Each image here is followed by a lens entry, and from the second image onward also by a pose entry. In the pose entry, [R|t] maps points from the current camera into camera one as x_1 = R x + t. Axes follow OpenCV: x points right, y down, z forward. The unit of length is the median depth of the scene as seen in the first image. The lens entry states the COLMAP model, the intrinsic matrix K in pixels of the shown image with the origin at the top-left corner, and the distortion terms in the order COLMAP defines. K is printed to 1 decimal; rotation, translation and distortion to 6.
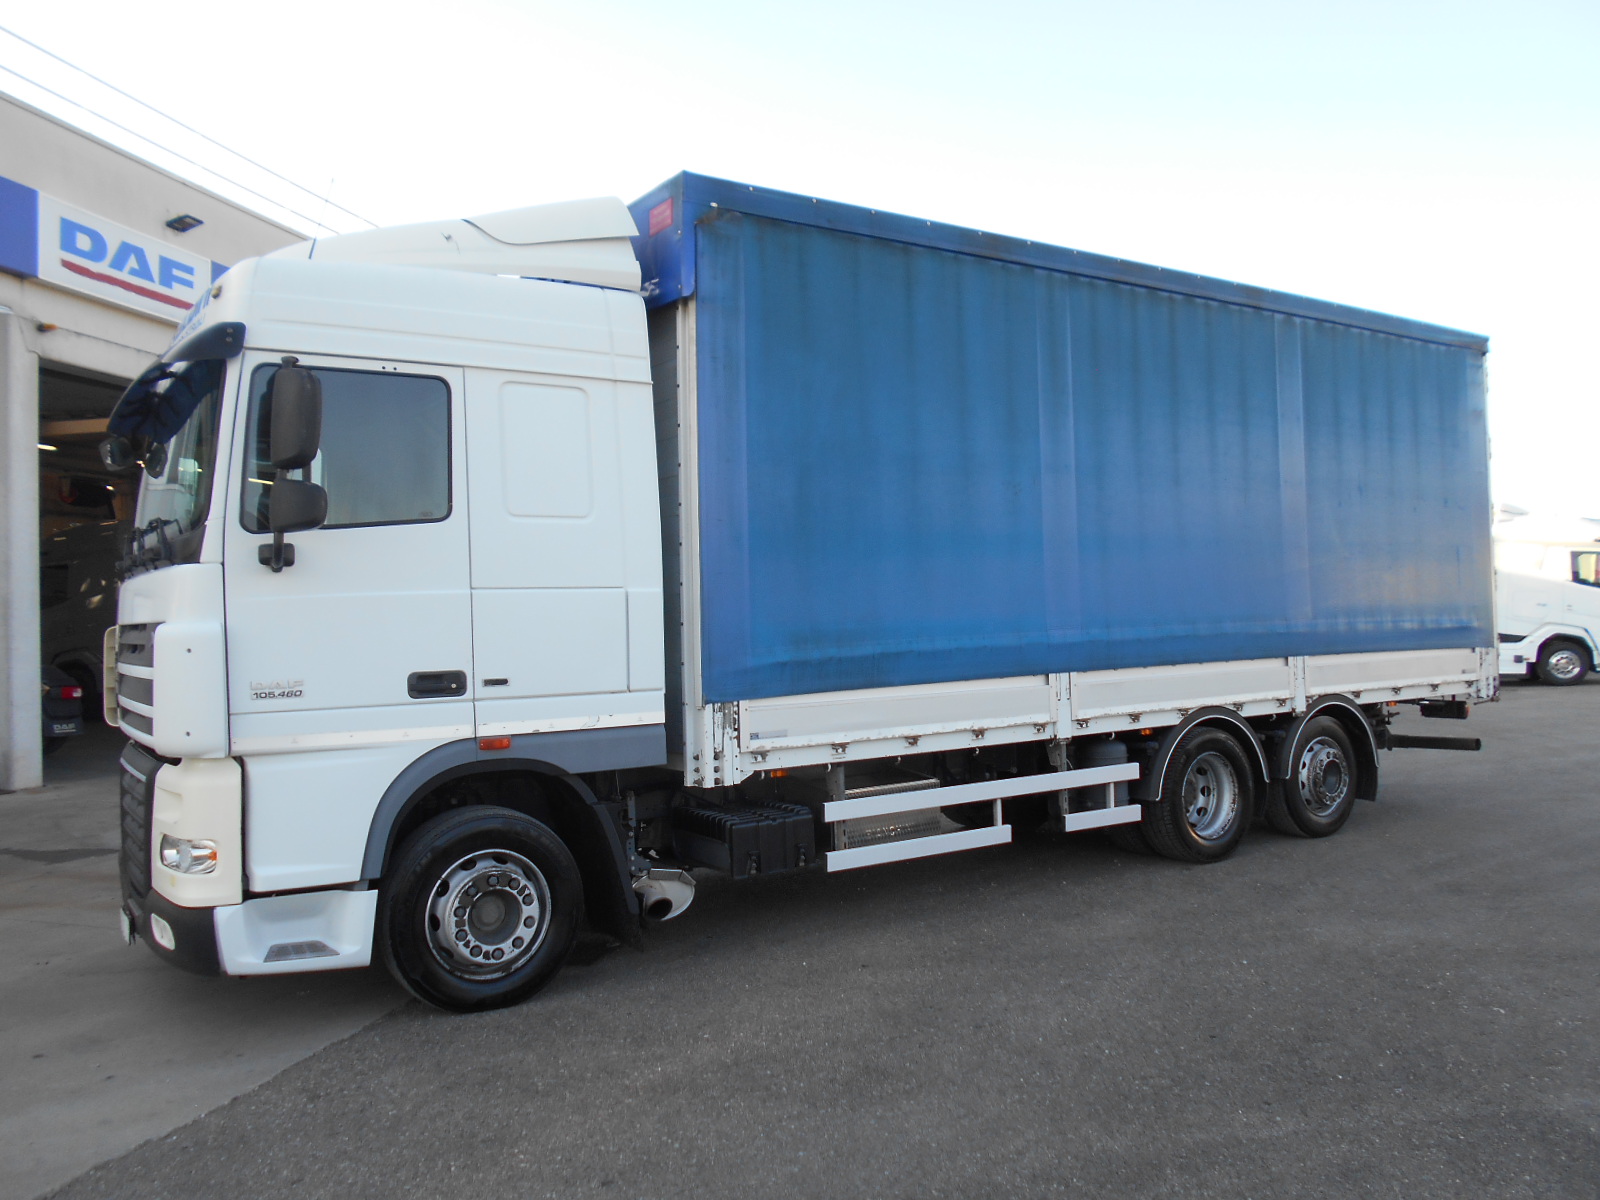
lens RADIAL K [[1216.7, 0, 800.0], [0, 1216.7, 600.0], [0, 0, 1]] dist [-0.011264, 0.006249]
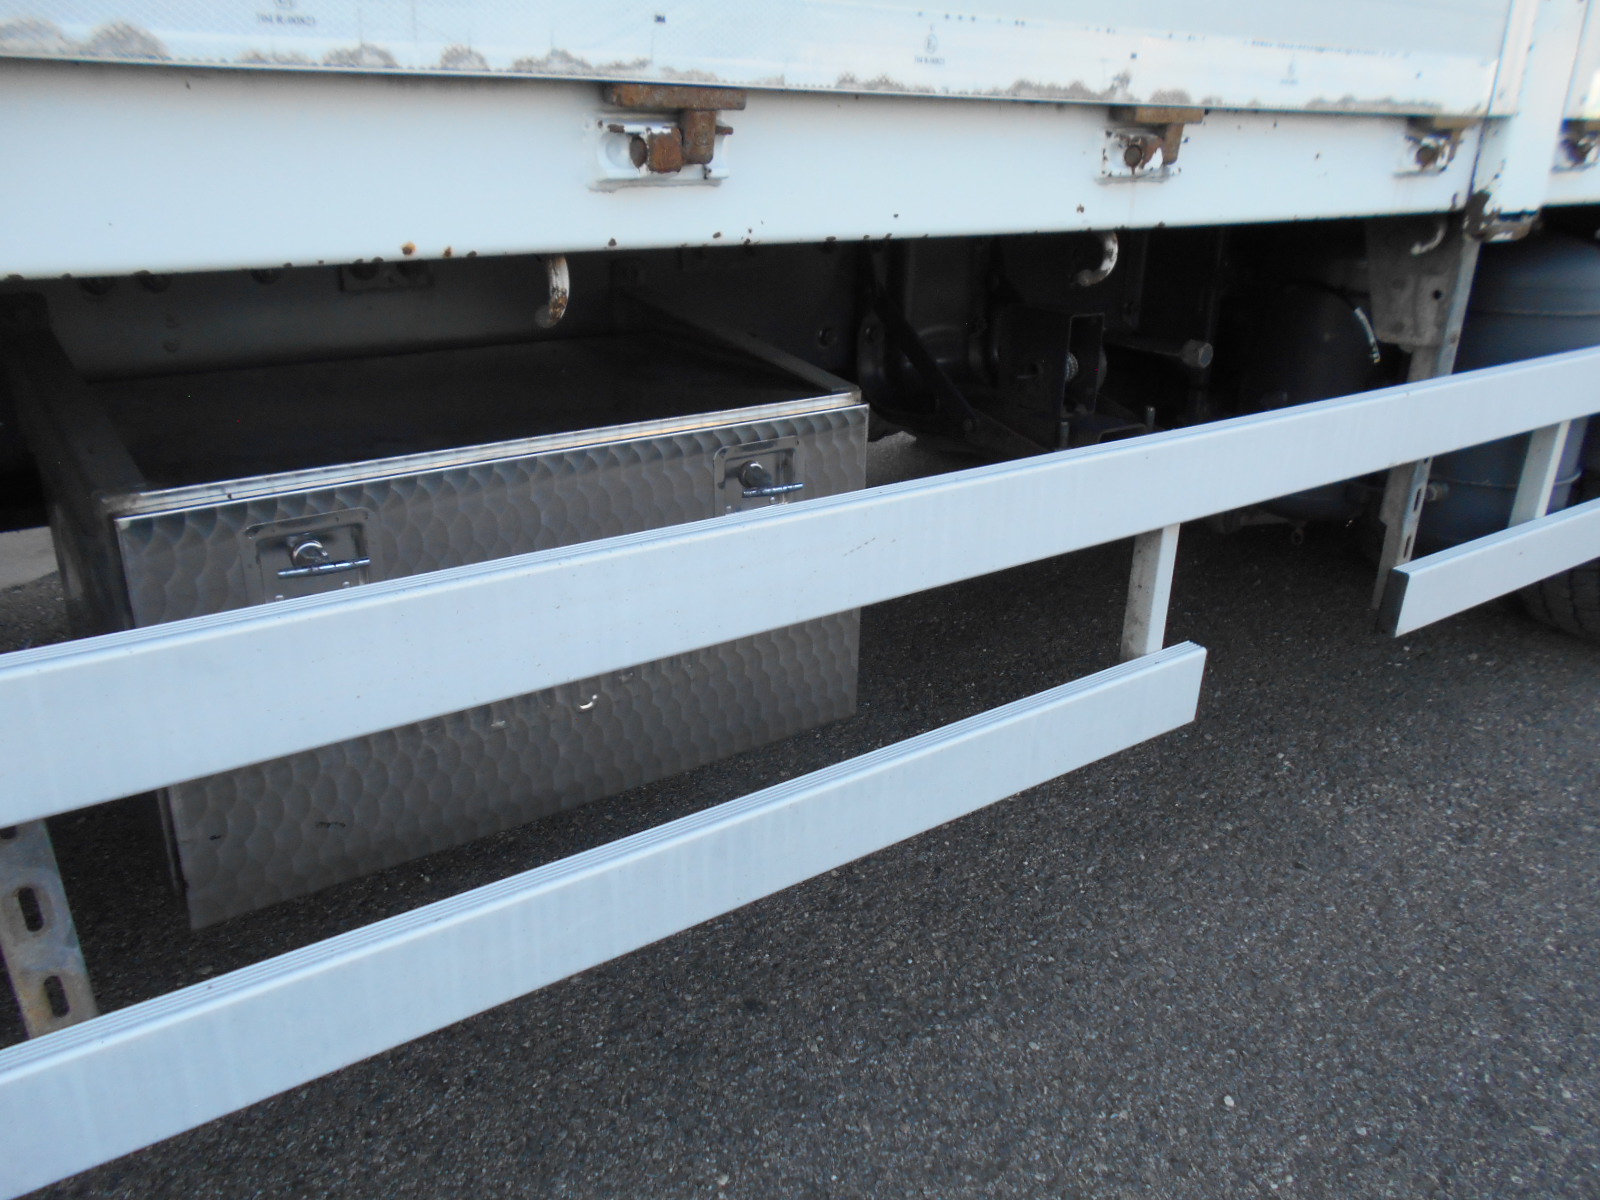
lens RADIAL K [[1216.7, 0, 800.0], [0, 1216.7, 600.0], [0, 0, 1]] dist [-0.011264, 0.006249]
pose [[0.996883, 0.041387, 0.067171, 0.090649], [-0.064815, 0.915036, 0.398131, 0.099691], [-0.044986, -0.401244, 0.914866, 0.795656]]
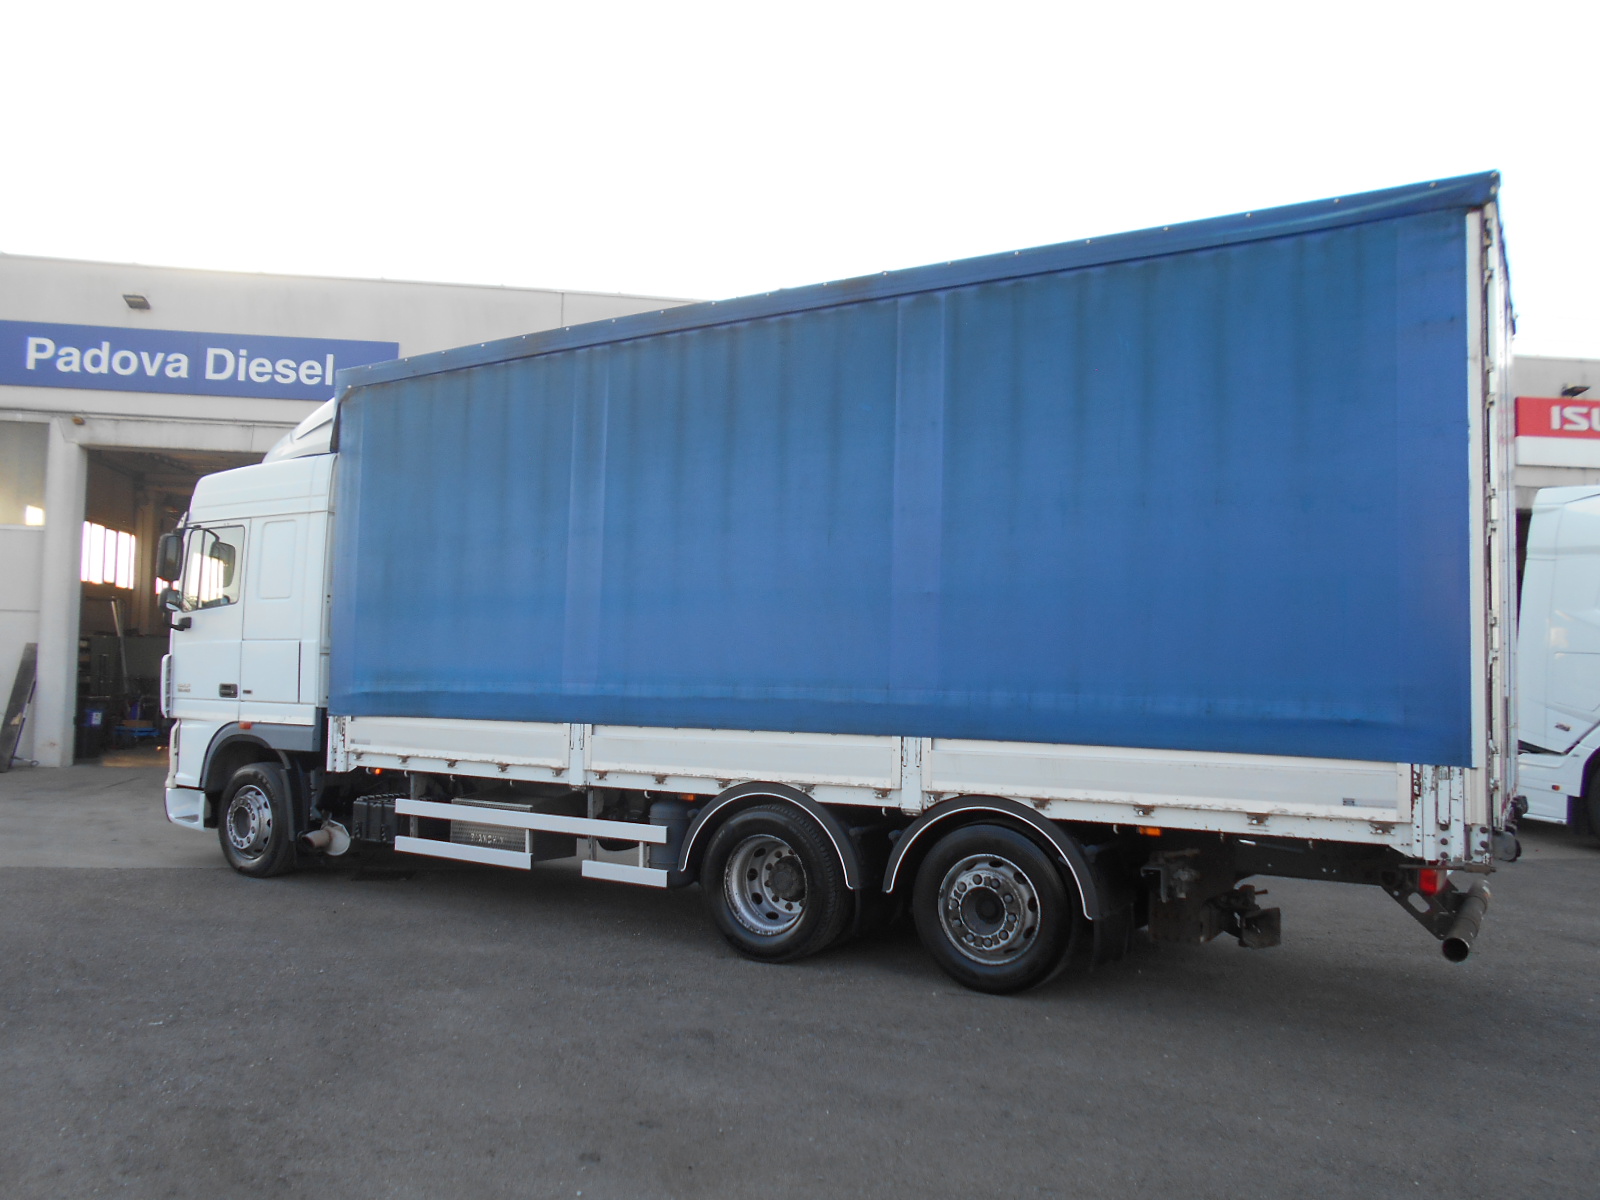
lens RADIAL K [[1136.5, 0, 800.0], [0, 1136.5, 600.0], [0, 0, 1]] dist [-0.049182, 0.004563]
pose [[0.463163, -0.013403, -0.886172, 1.176186], [-0.005503, 0.999823, -0.017998, -0.031035], [0.886256, 0.013213, 0.463007, 0.705564]]
